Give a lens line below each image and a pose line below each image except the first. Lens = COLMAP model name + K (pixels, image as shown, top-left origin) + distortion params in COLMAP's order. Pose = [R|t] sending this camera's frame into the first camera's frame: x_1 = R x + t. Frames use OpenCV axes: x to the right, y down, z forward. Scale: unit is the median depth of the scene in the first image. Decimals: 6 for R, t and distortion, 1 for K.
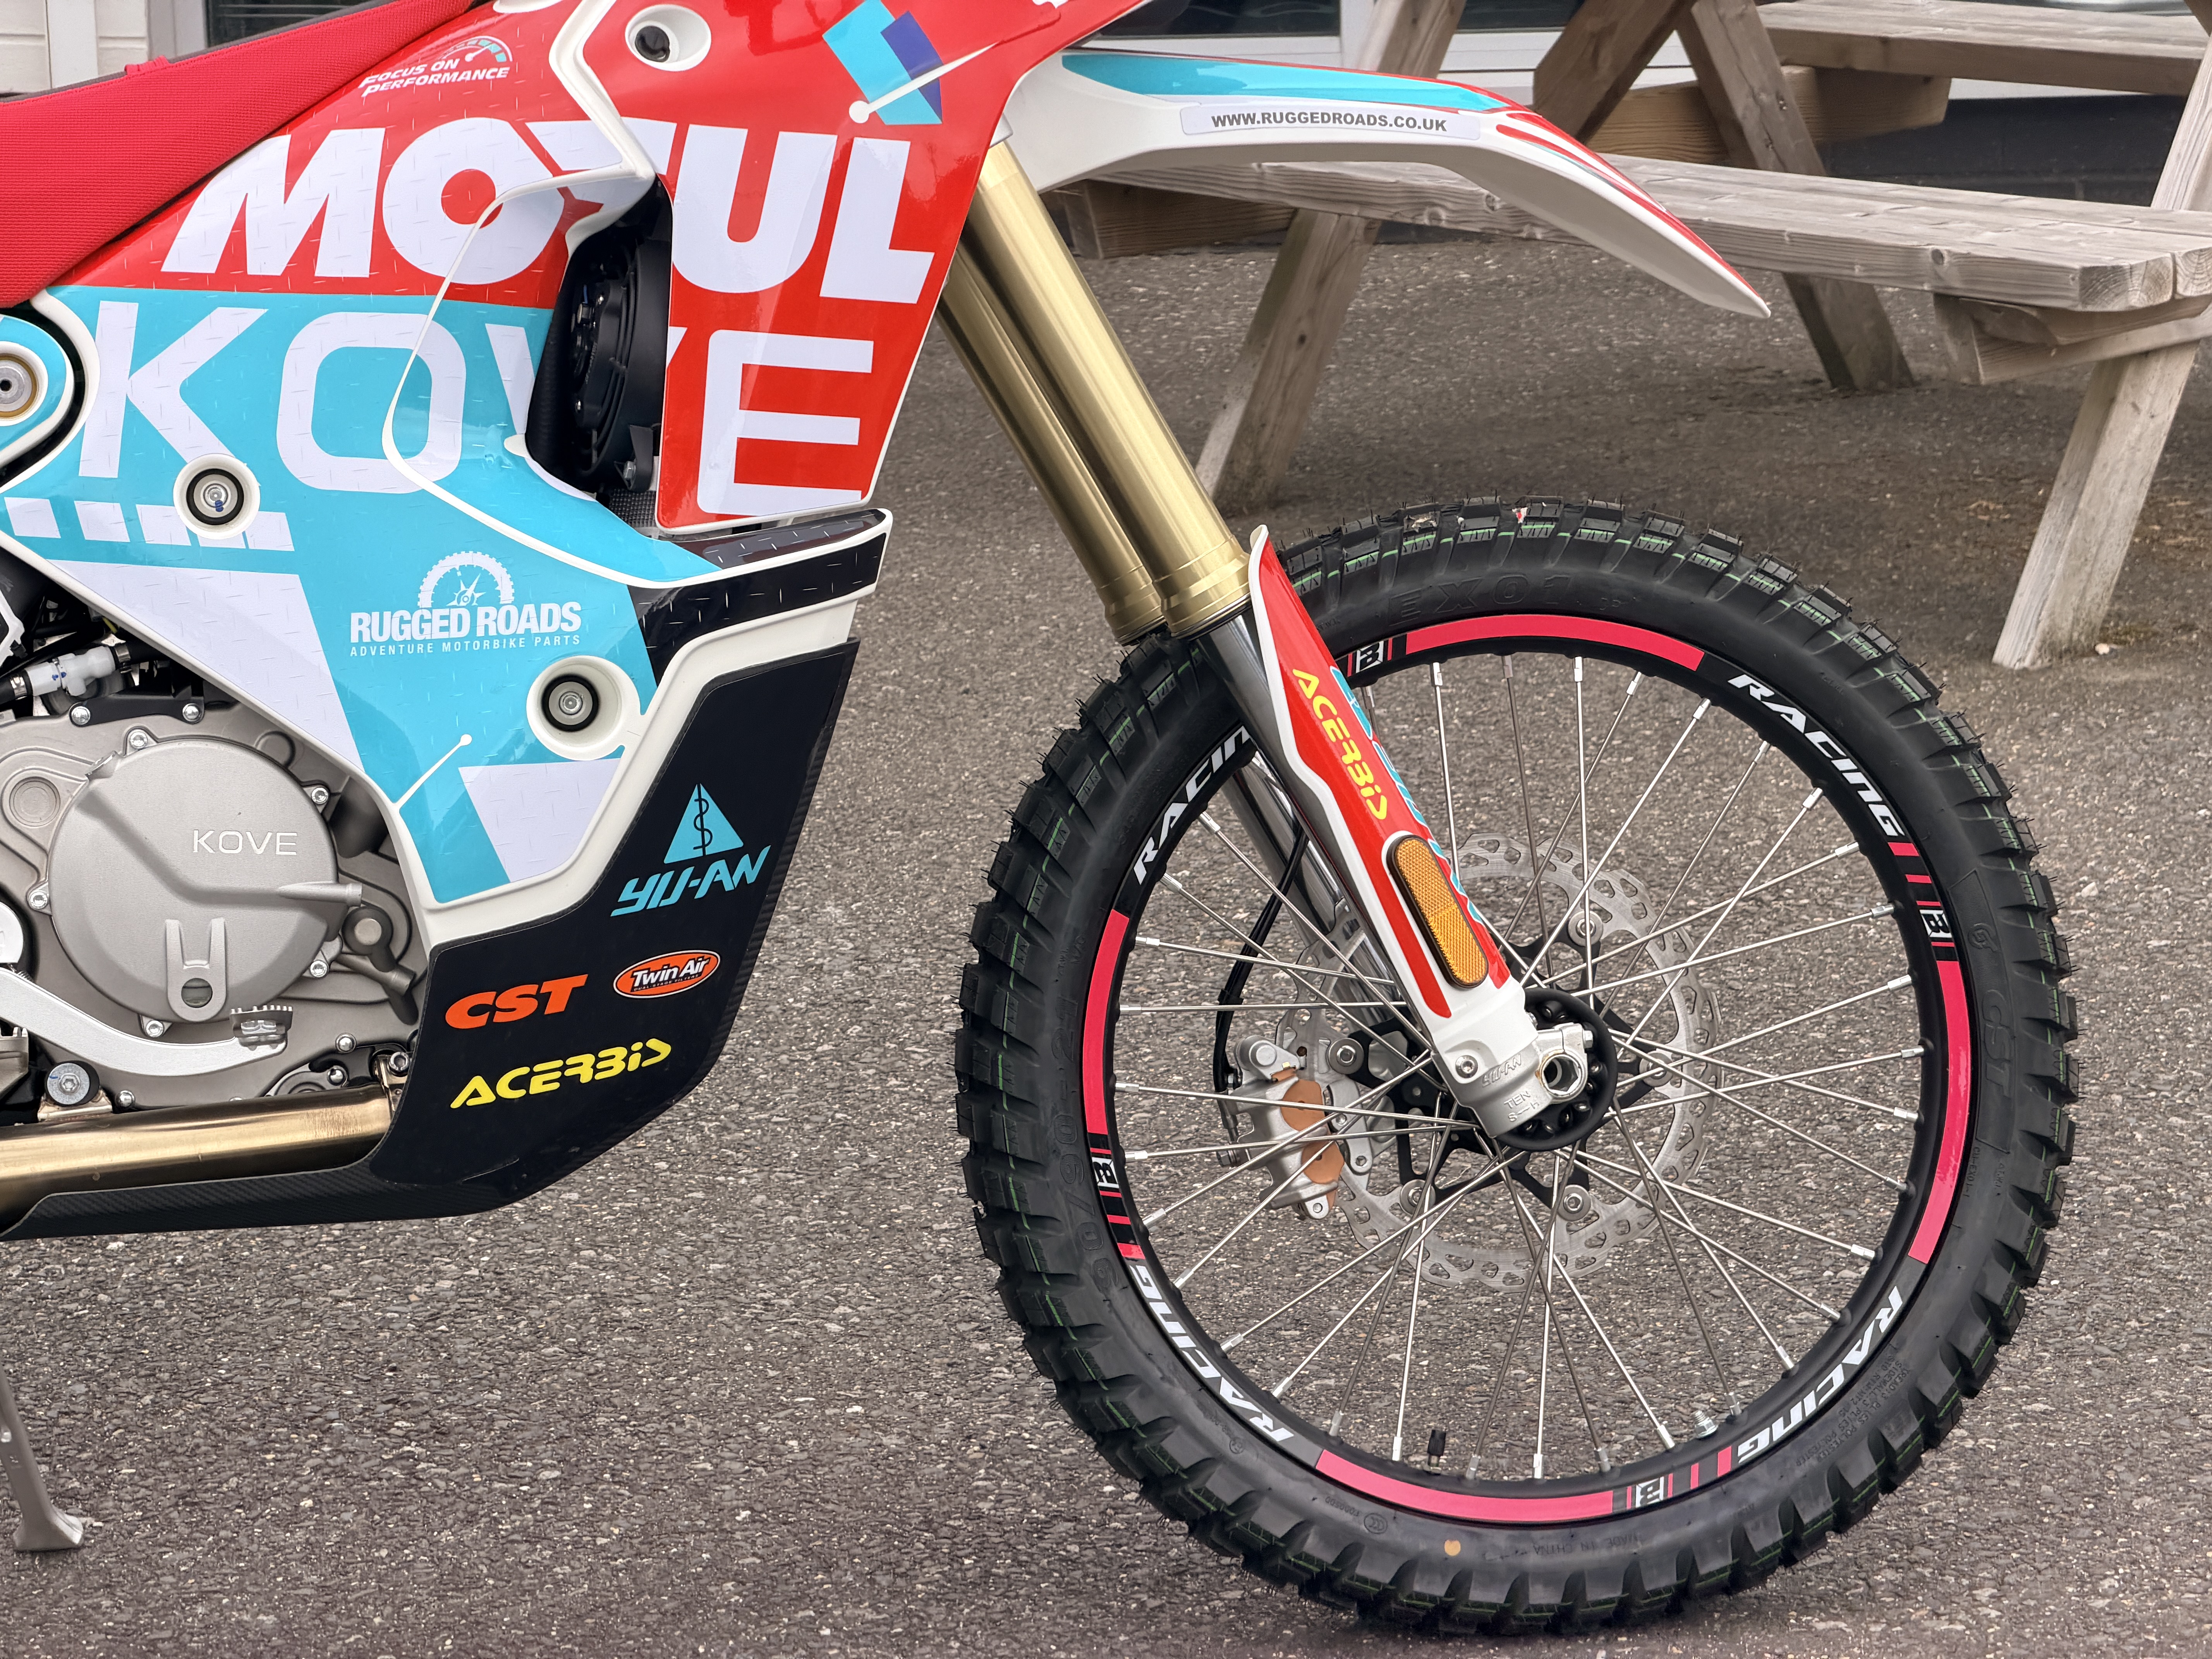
lens RADIAL K [[7299.2, 0, 1106.0], [0, 7299.2, 829.5], [0, 0, 1]] dist [0.424311, -2.739676]
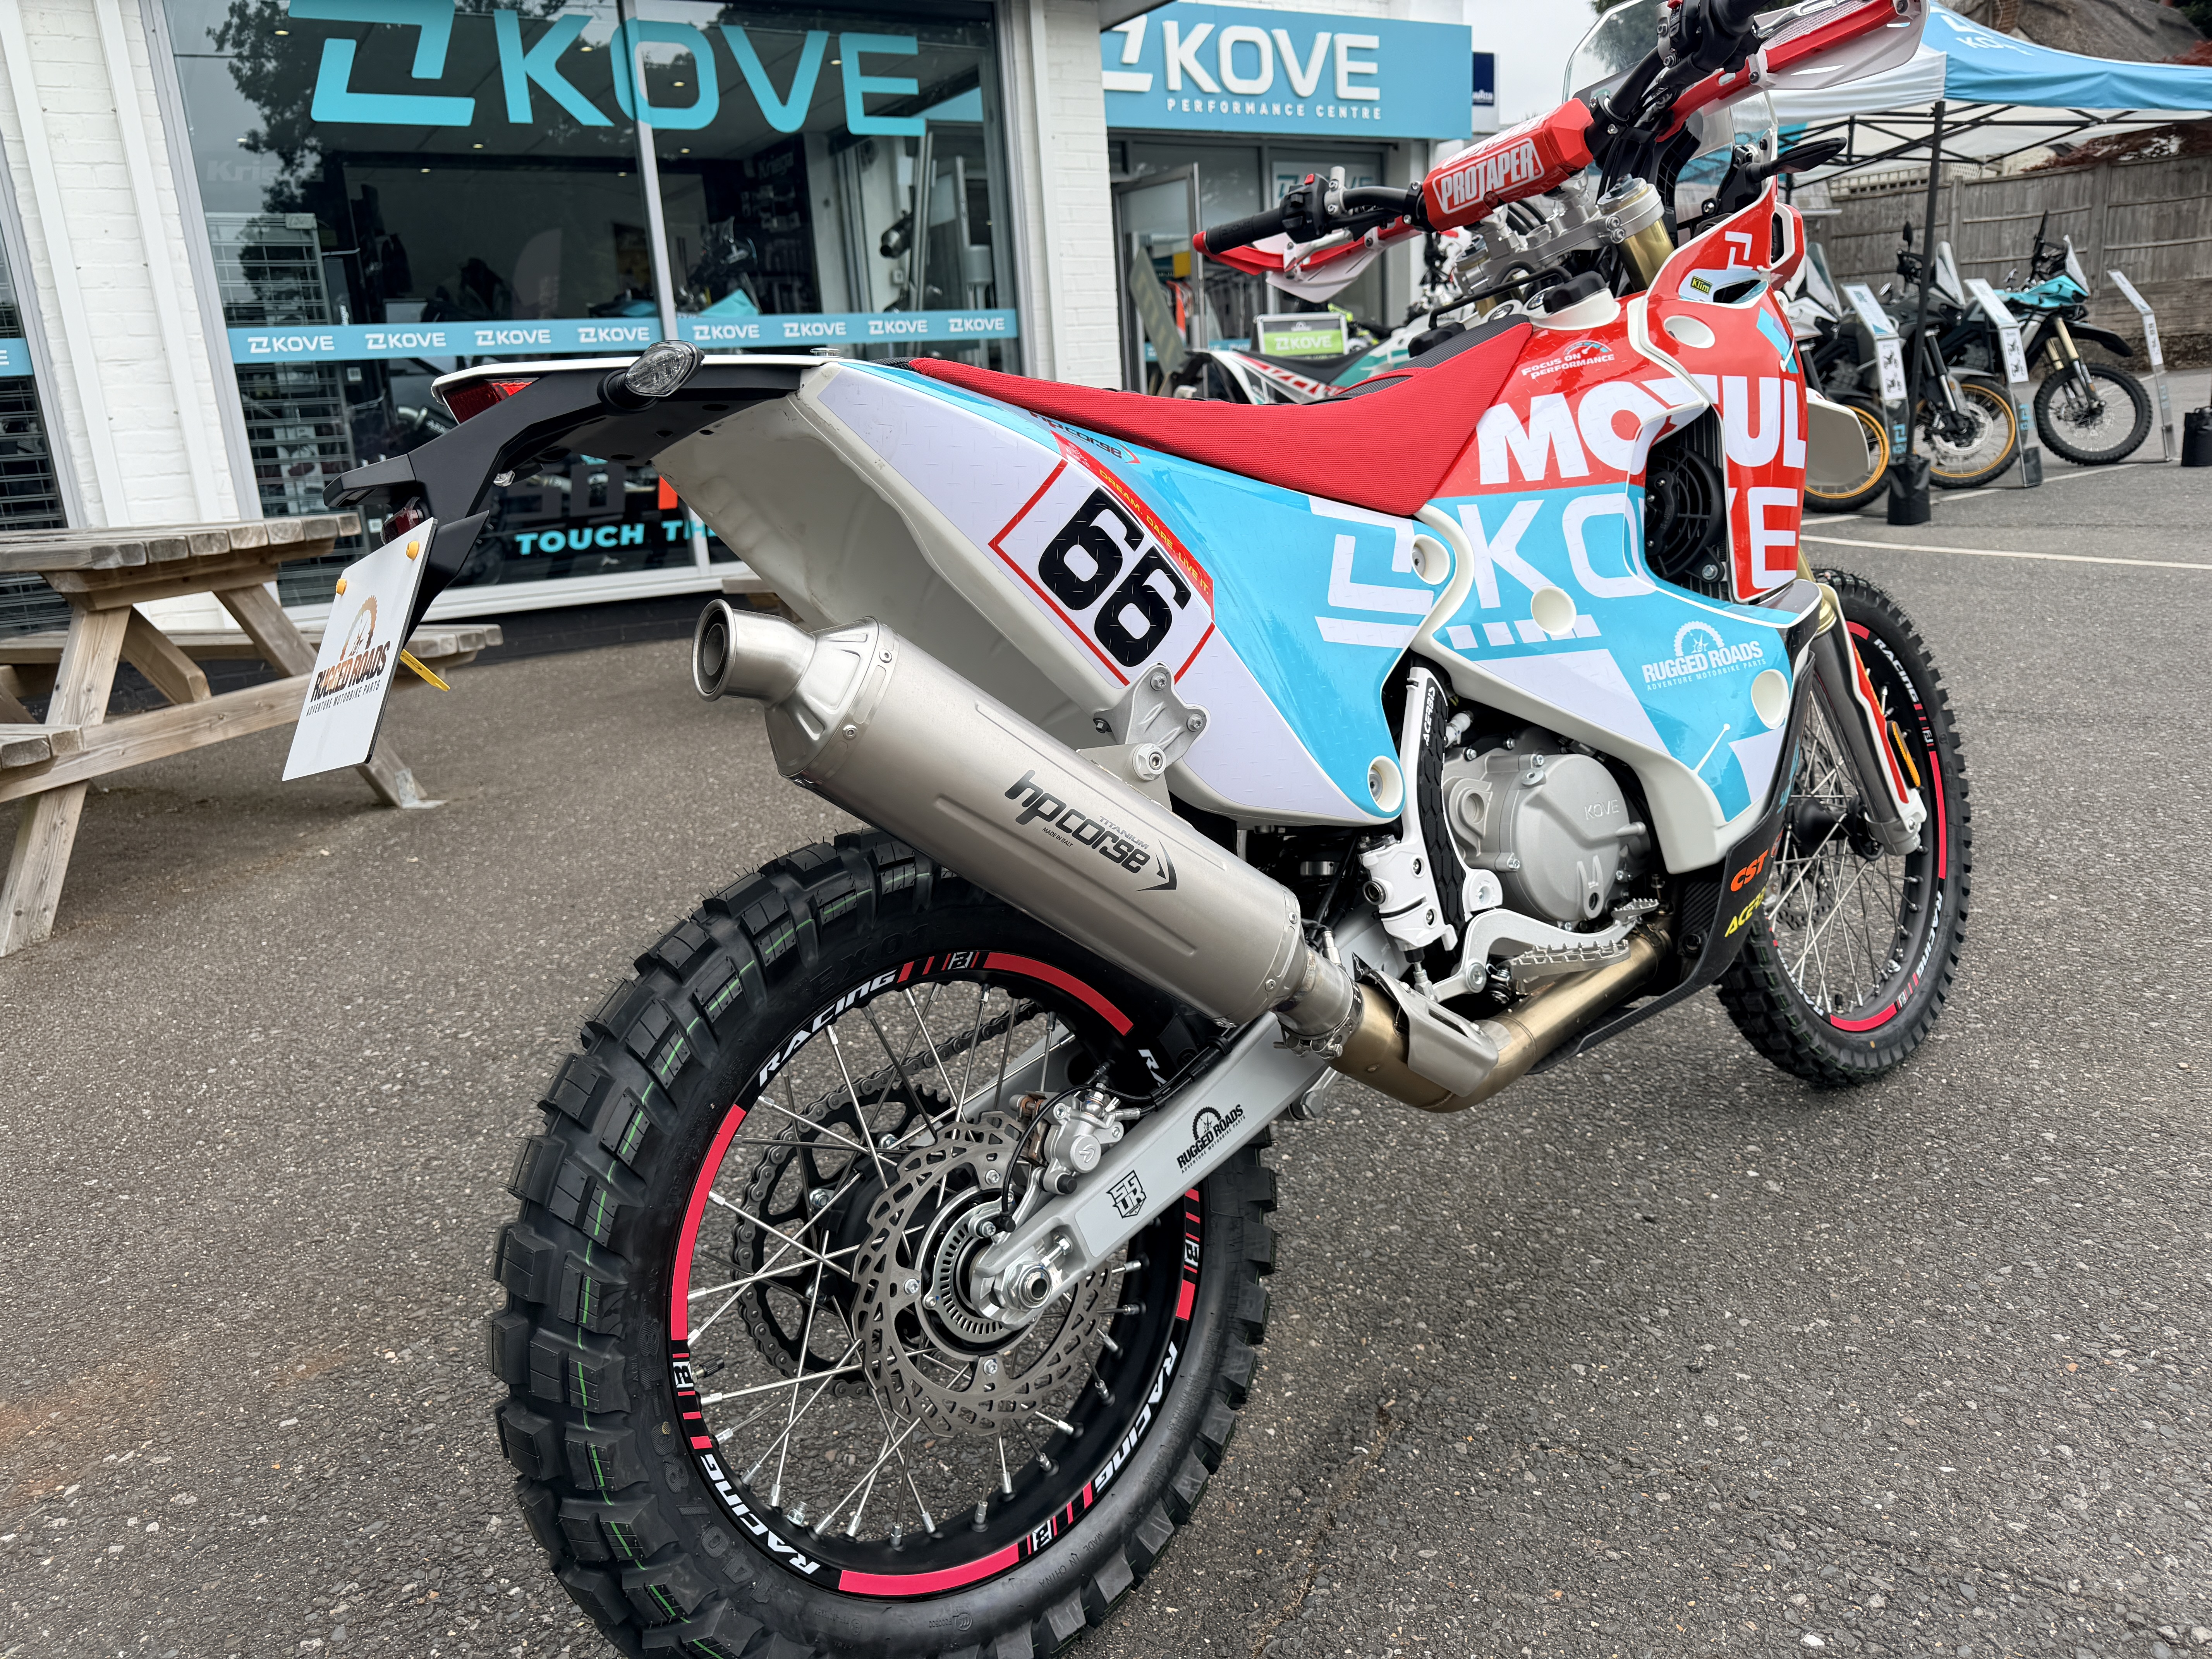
lens RADIAL K [[1579.2, 0, 1106.0], [0, 1579.2, 829.5], [0, 0, 1]] dist [0.165914, -0.327955]
pose [[0.838167, -0.170605, 0.518044, -0.405381], [0.159123, 0.984988, 0.066928, -0.036527], [-0.521685, 0.026336, 0.852731, 0.738087]]
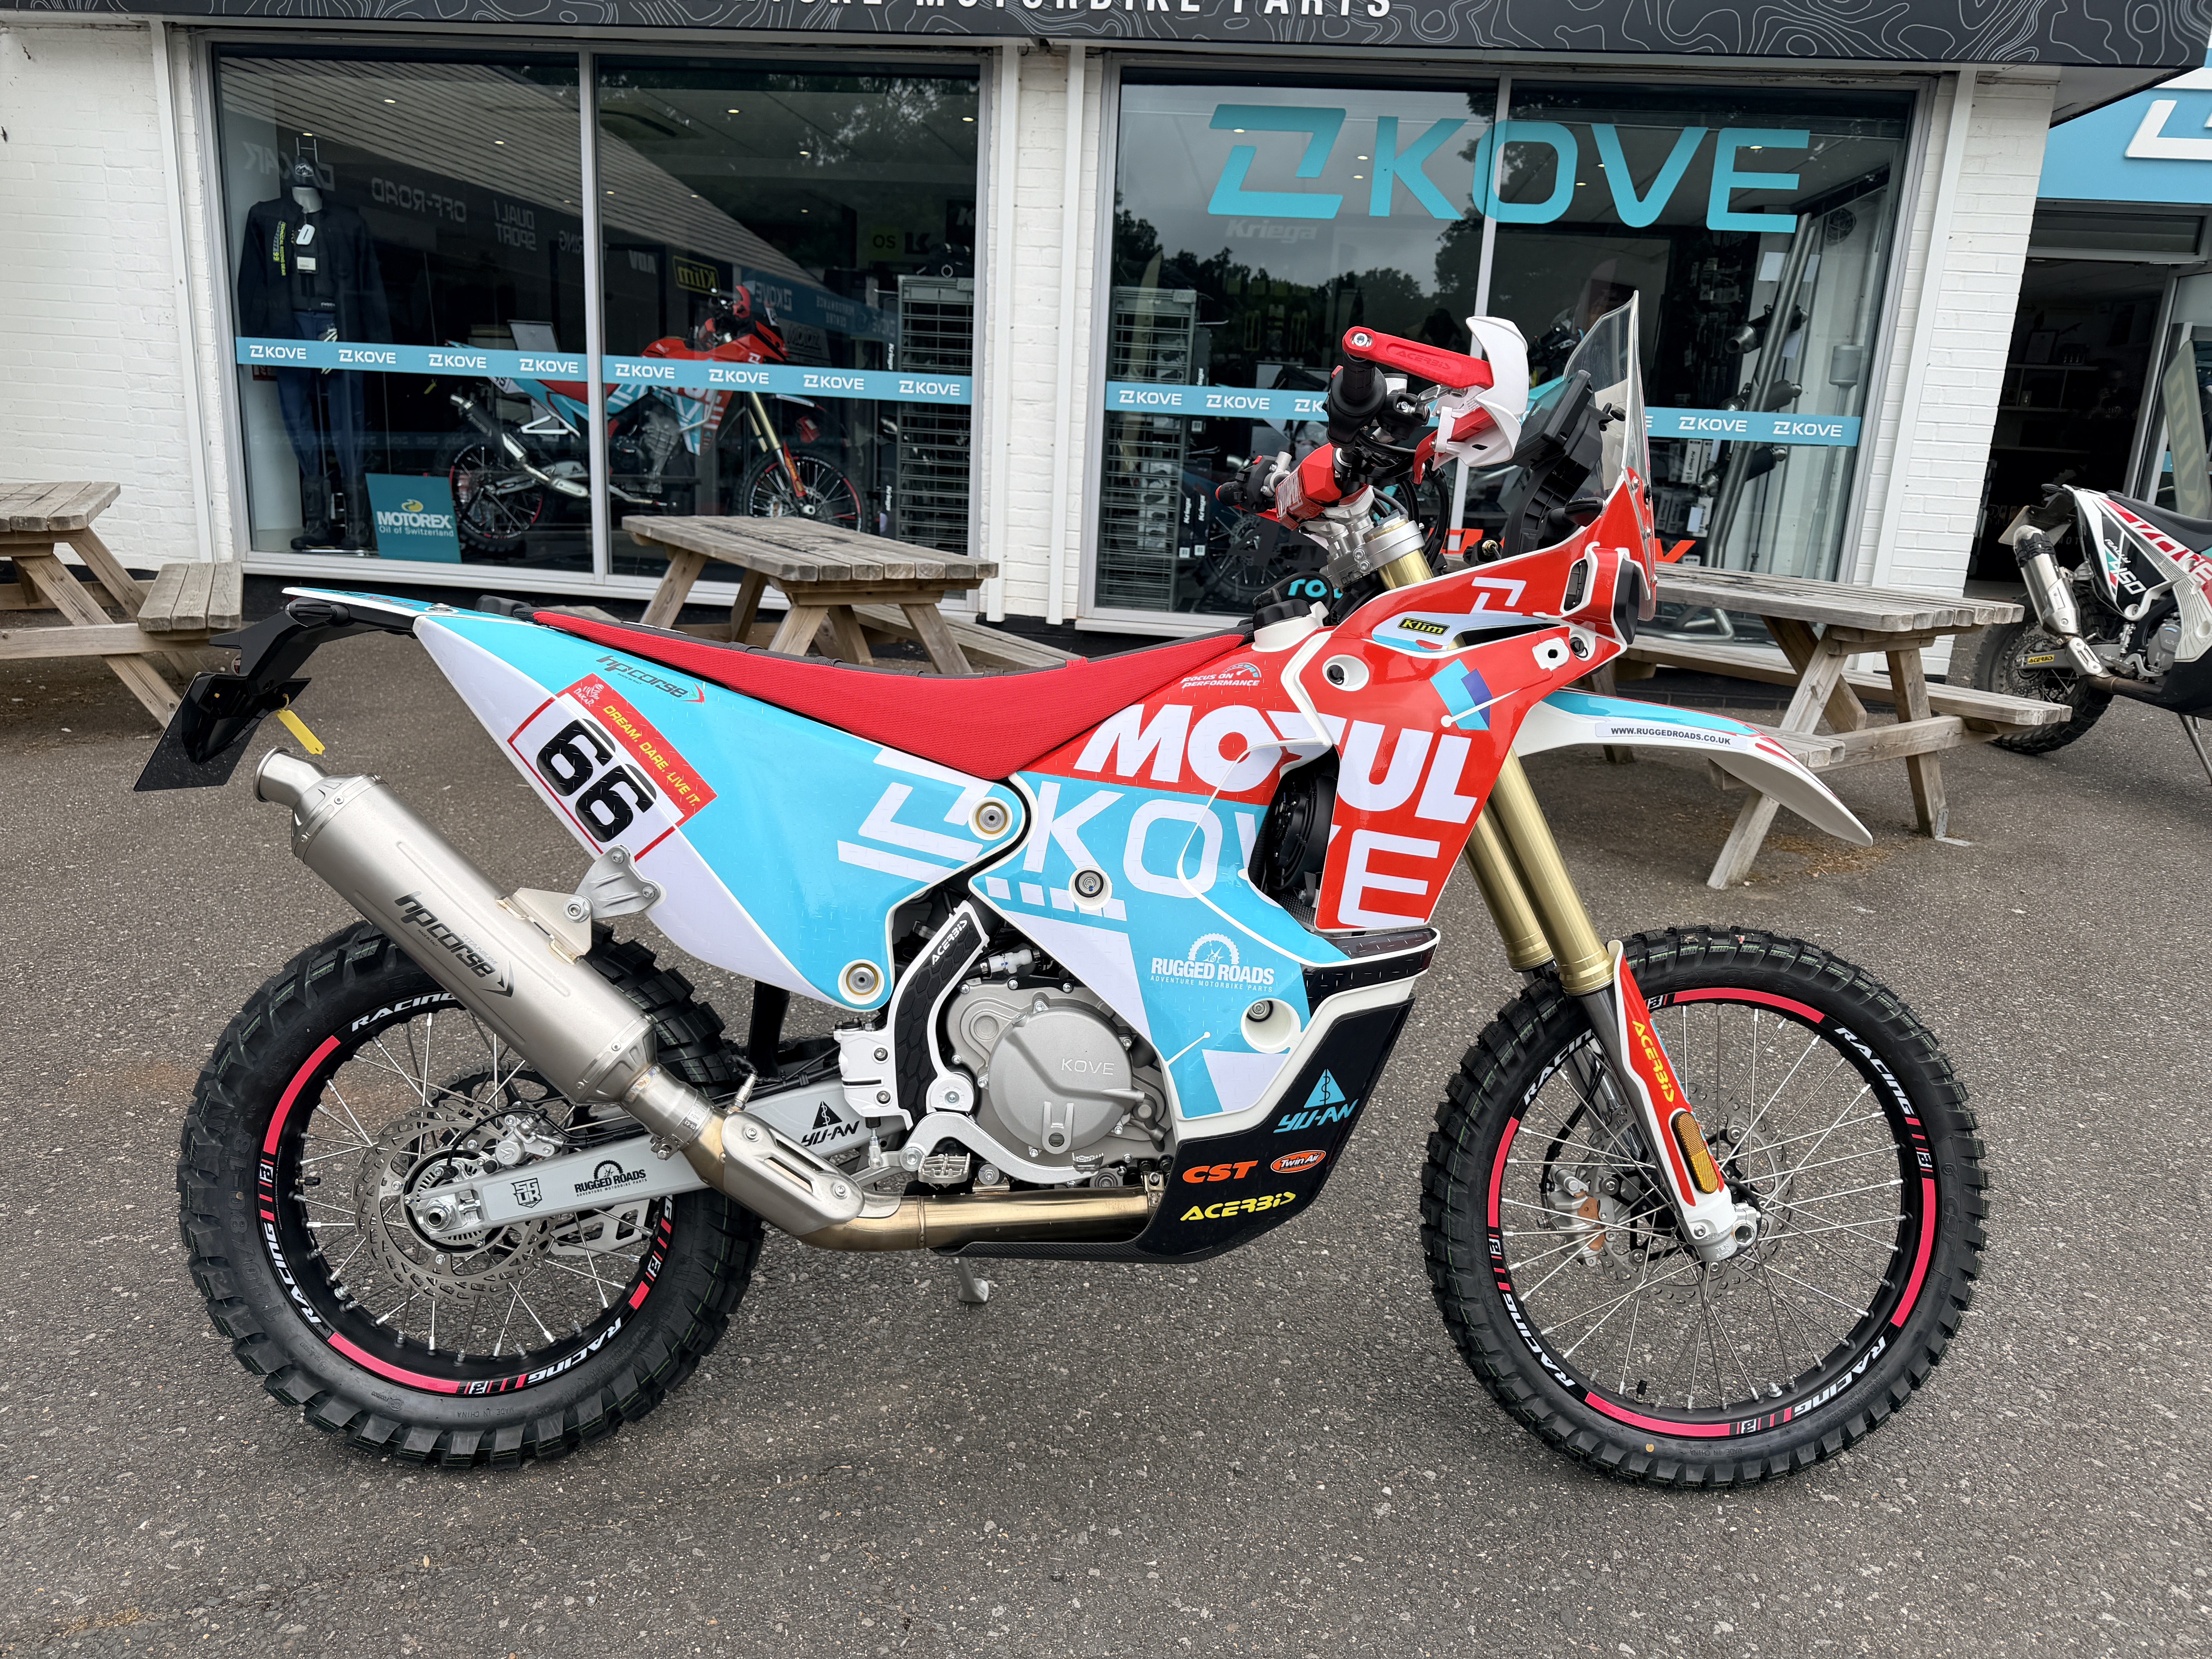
lens RADIAL K [[1579.2, 0, 1106.0], [0, 1579.2, 829.5], [0, 0, 1]] dist [0.165914, -0.327955]
pose [[0.990746, 0.096621, -0.095330, -0.077919], [-0.092476, 0.994606, 0.046986, -0.080698], [0.099355, -0.037736, 0.994336, 0.579702]]
